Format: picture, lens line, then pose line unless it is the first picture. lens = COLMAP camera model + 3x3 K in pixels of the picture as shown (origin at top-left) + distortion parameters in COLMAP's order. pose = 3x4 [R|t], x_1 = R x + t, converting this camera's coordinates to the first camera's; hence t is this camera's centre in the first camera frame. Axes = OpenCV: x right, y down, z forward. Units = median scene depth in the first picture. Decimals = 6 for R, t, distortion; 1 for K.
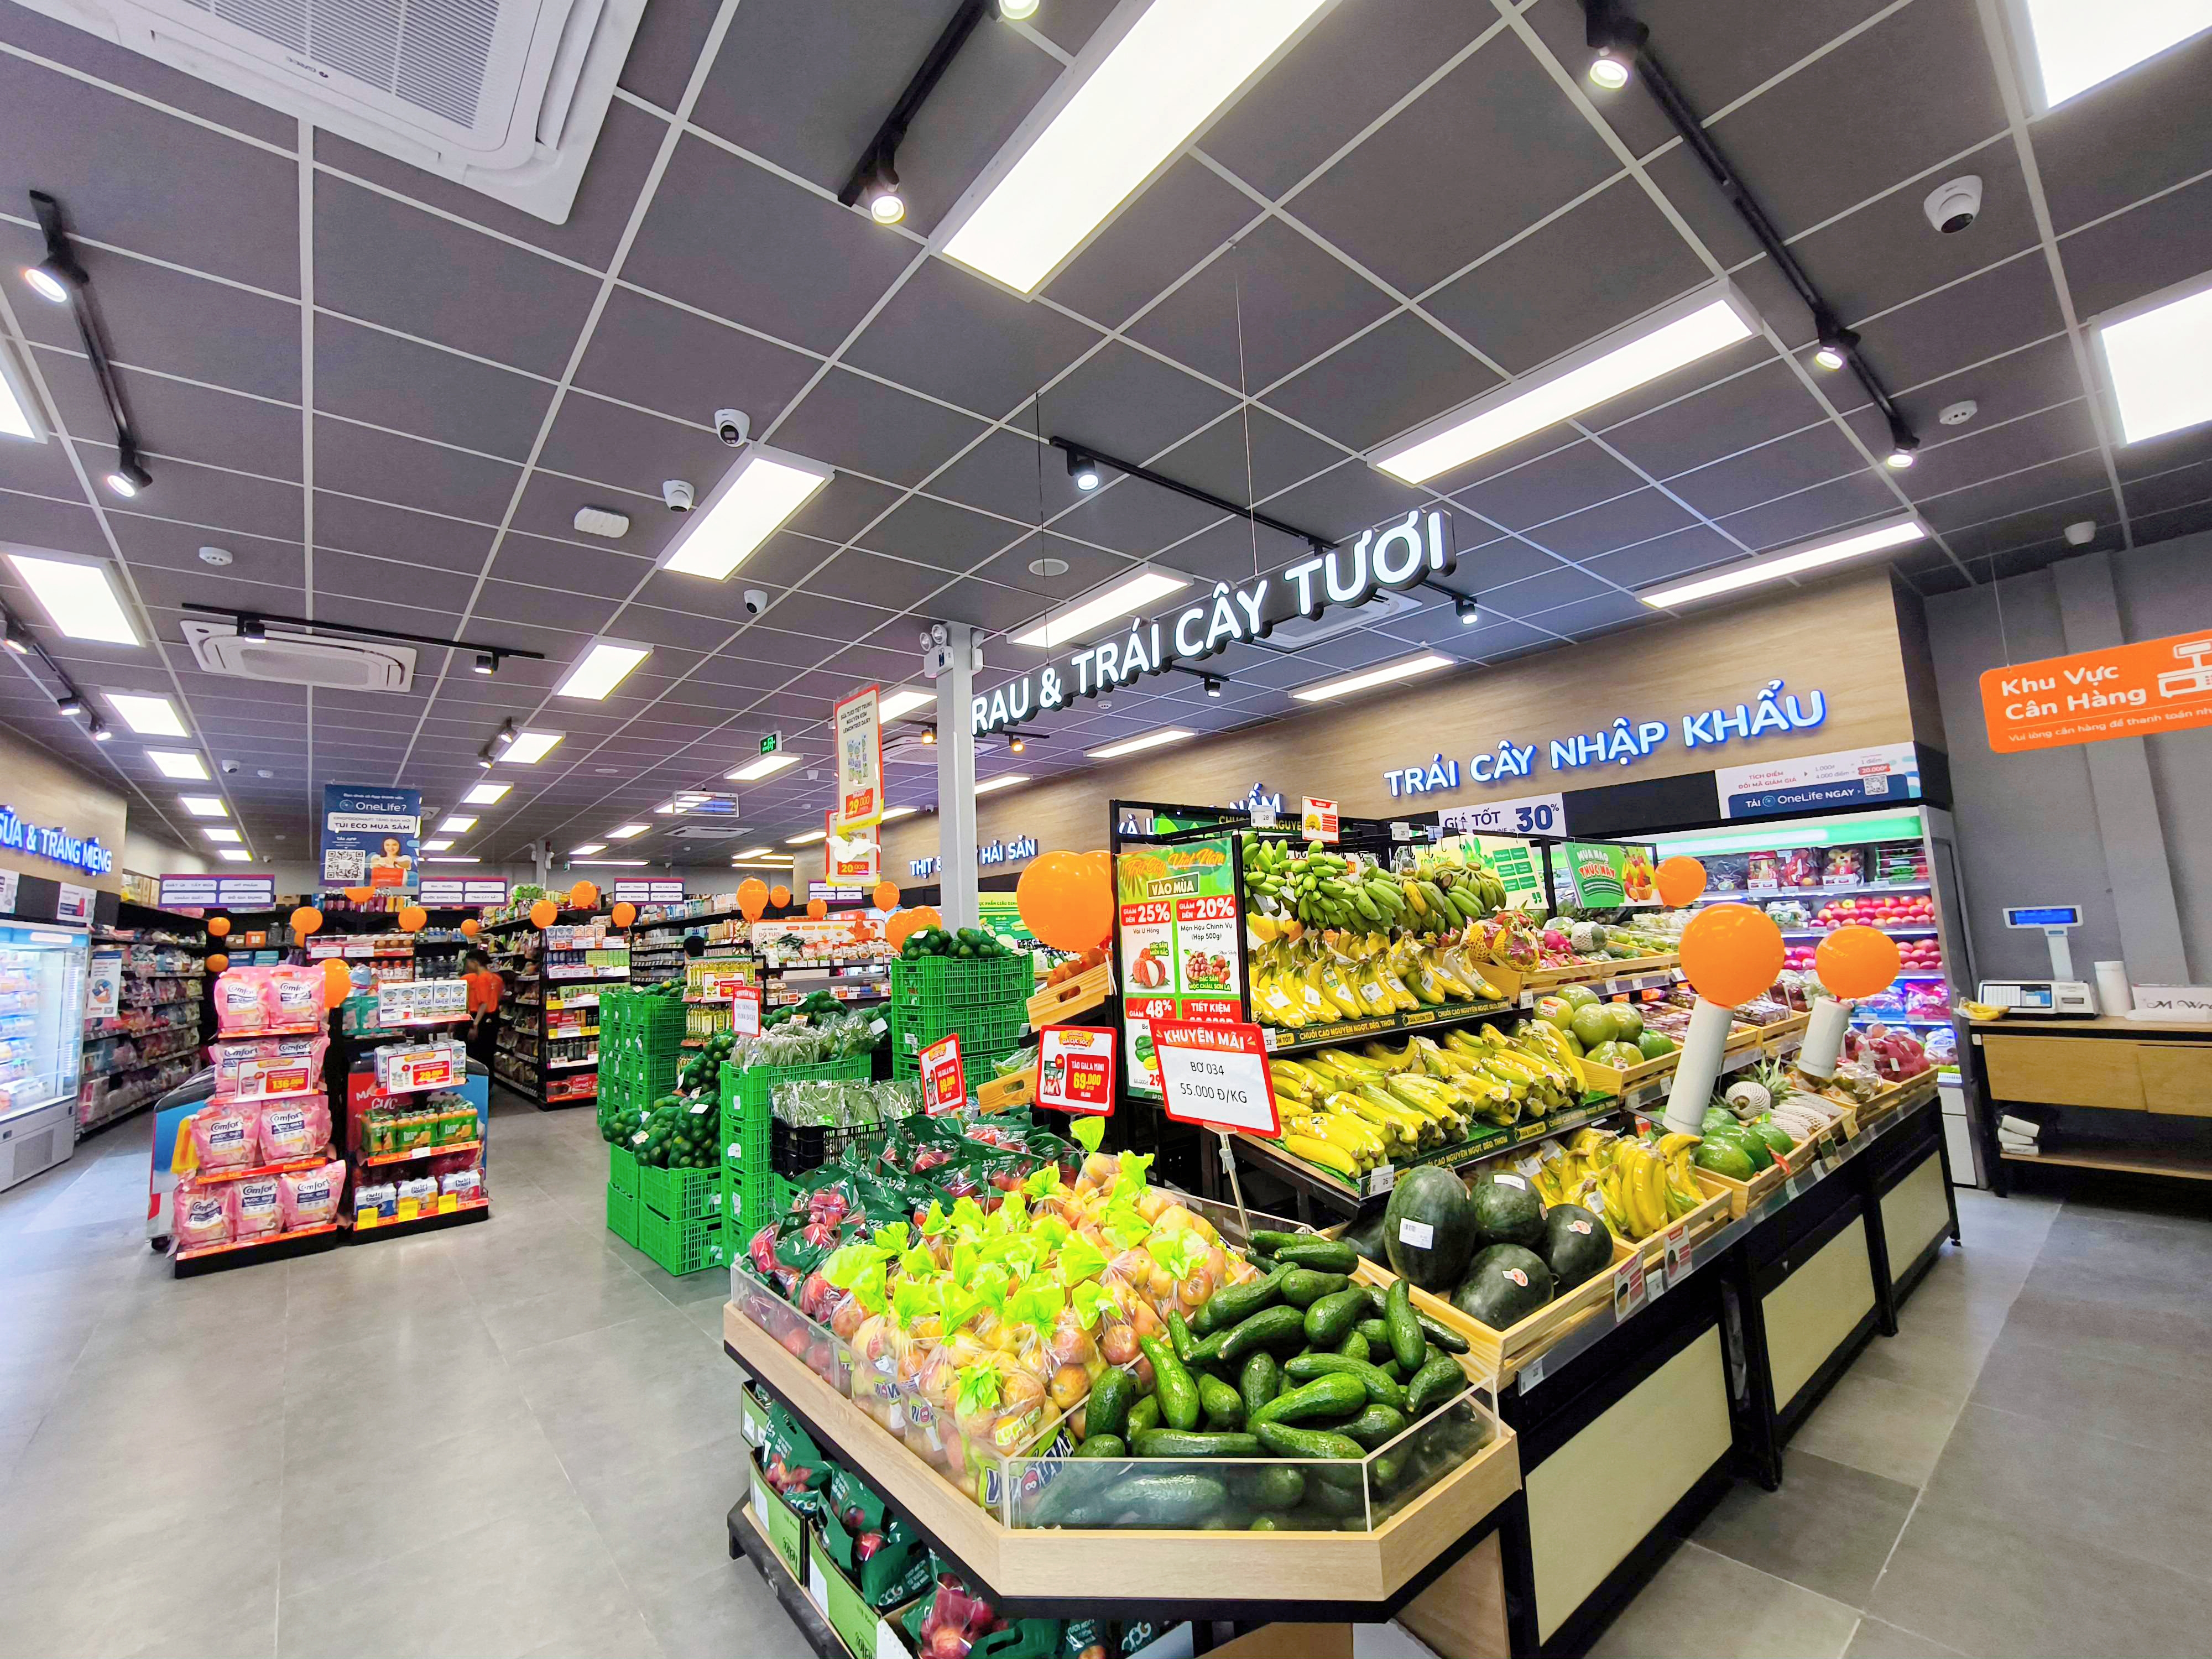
lens RADIAL K [[953.7, 0, 1106.0], [0, 953.7, 829.5], [0, 0, 1]] dist [-0.002447, 0.000276]
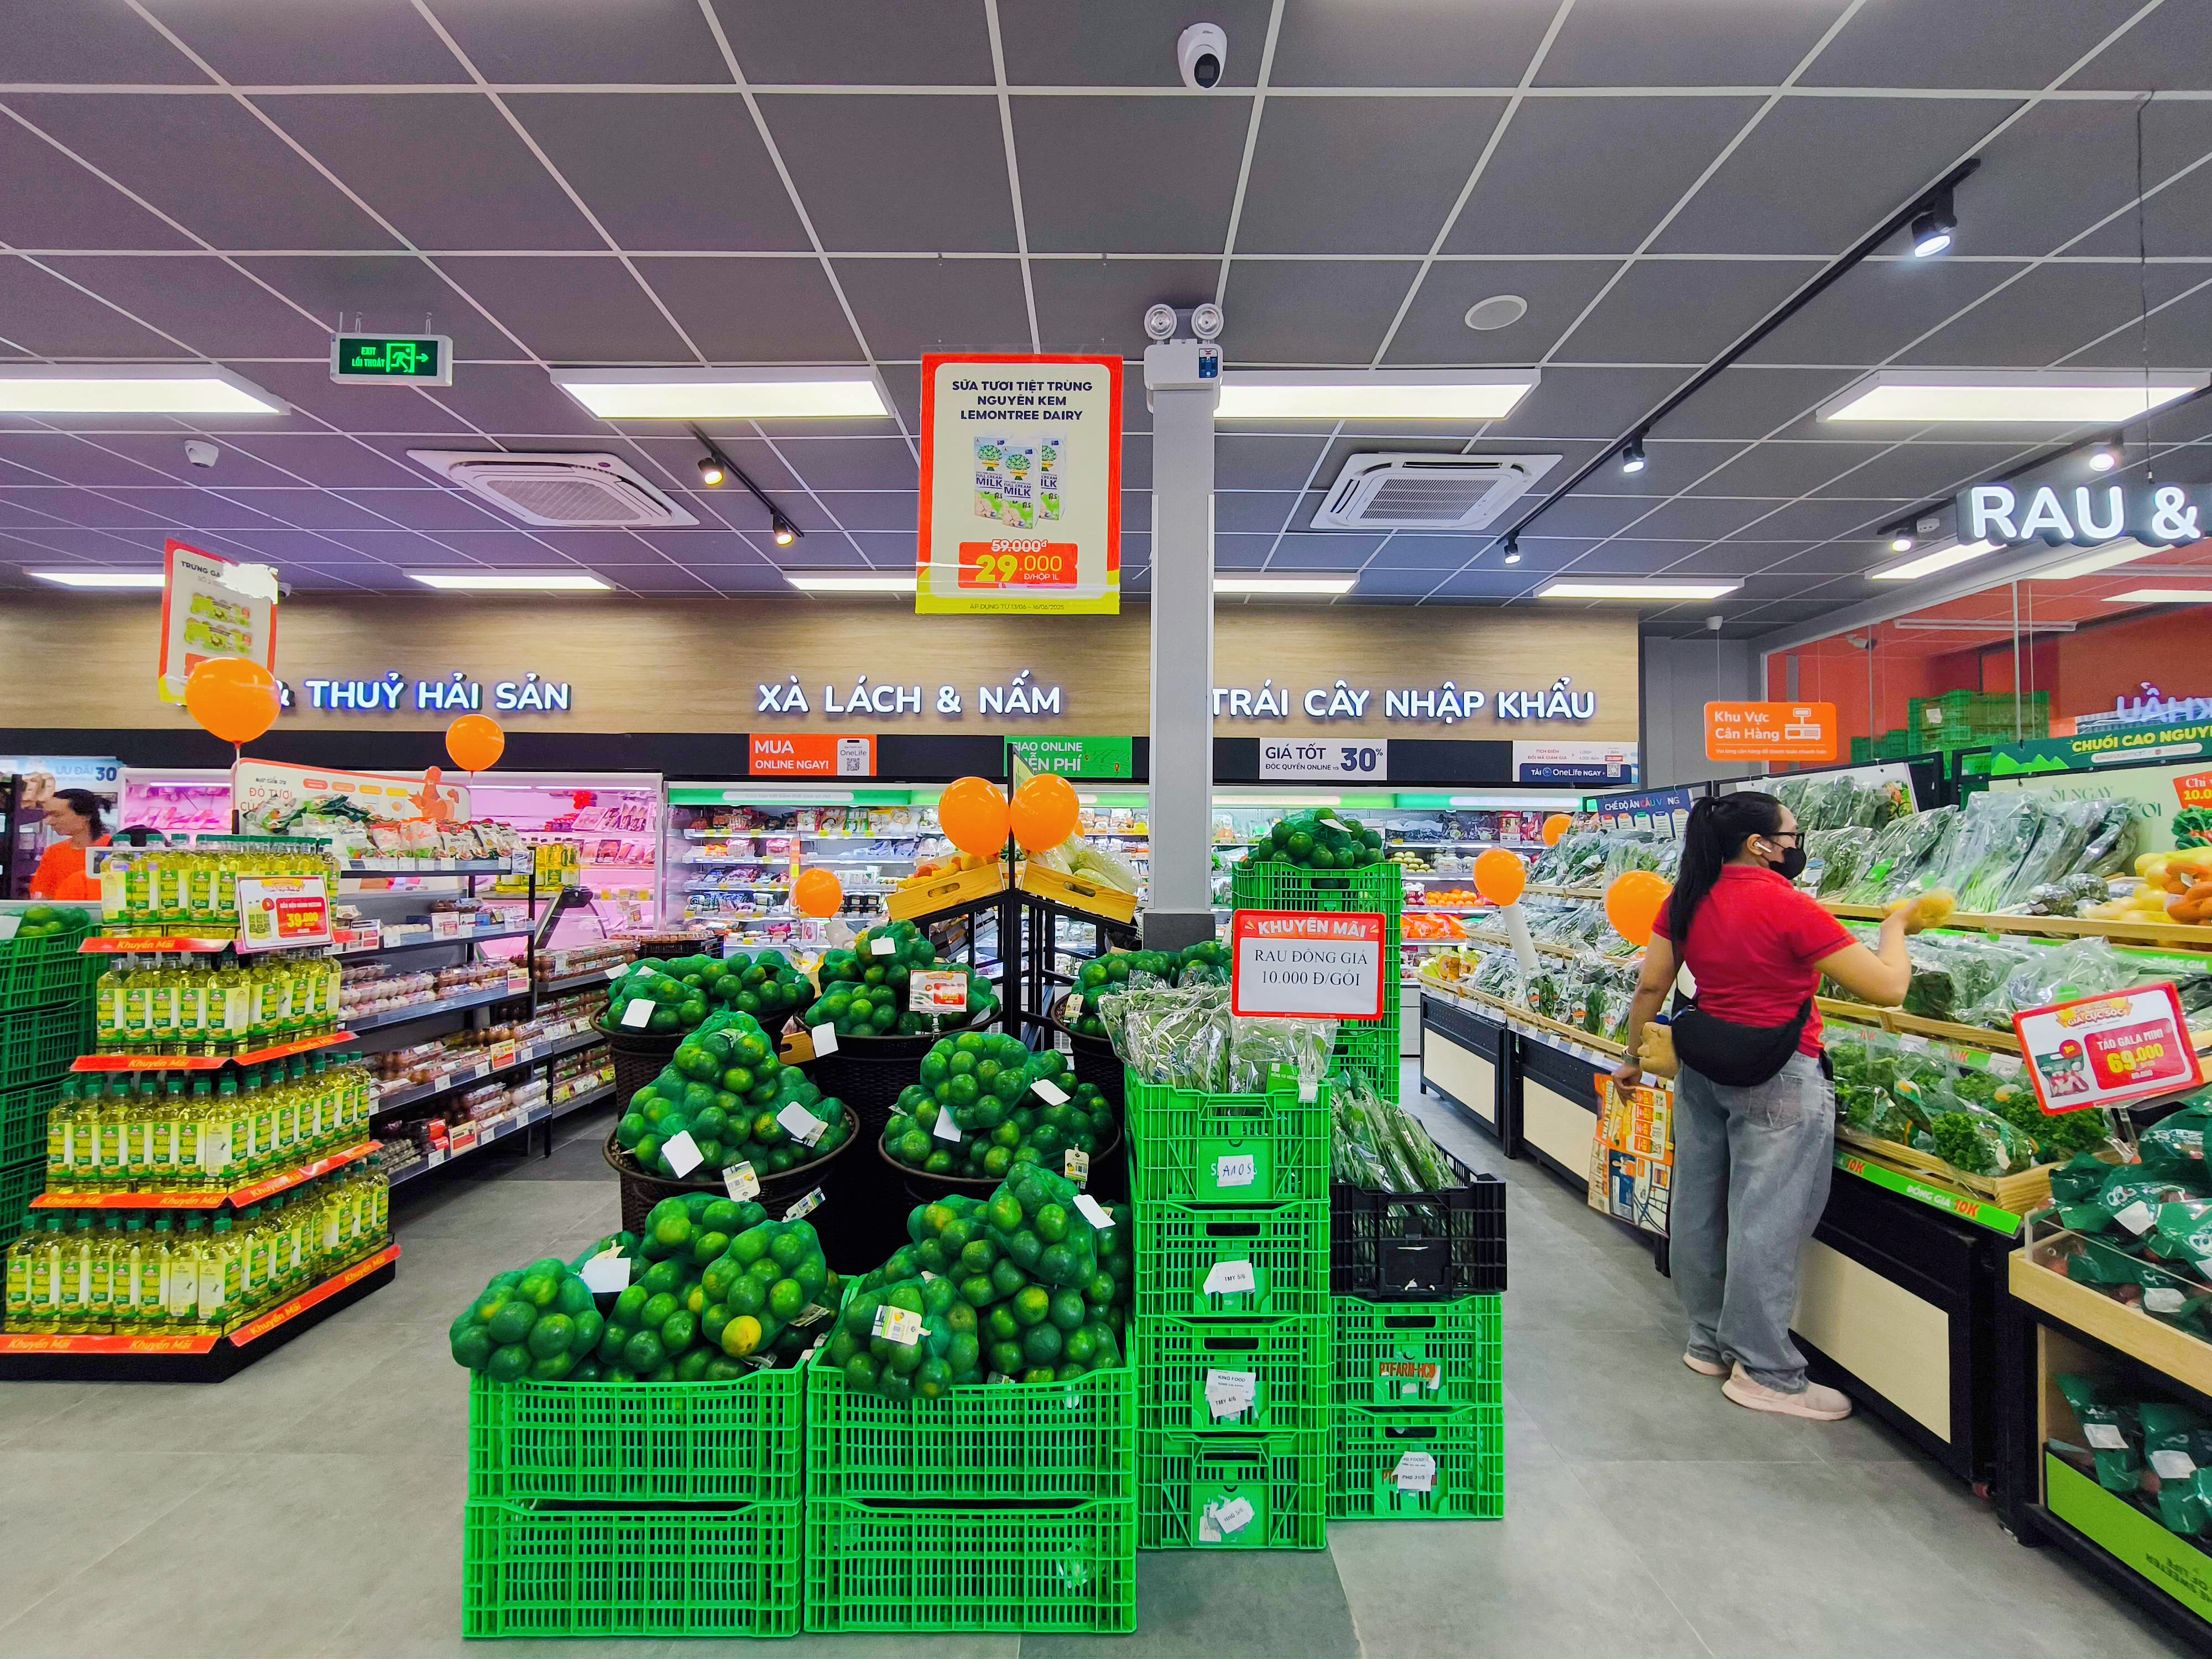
lens RADIAL K [[953.7, 0, 1106.0], [0, 953.7, 829.5], [0, 0, 1]] dist [-0.002447, 0.000276]
pose [[0.645108, 0.075463, 0.760356, -0.580081], [-0.128857, 0.991603, 0.010913, 0.098711], [-0.753148, -0.105017, 0.649415, 0.569404]]
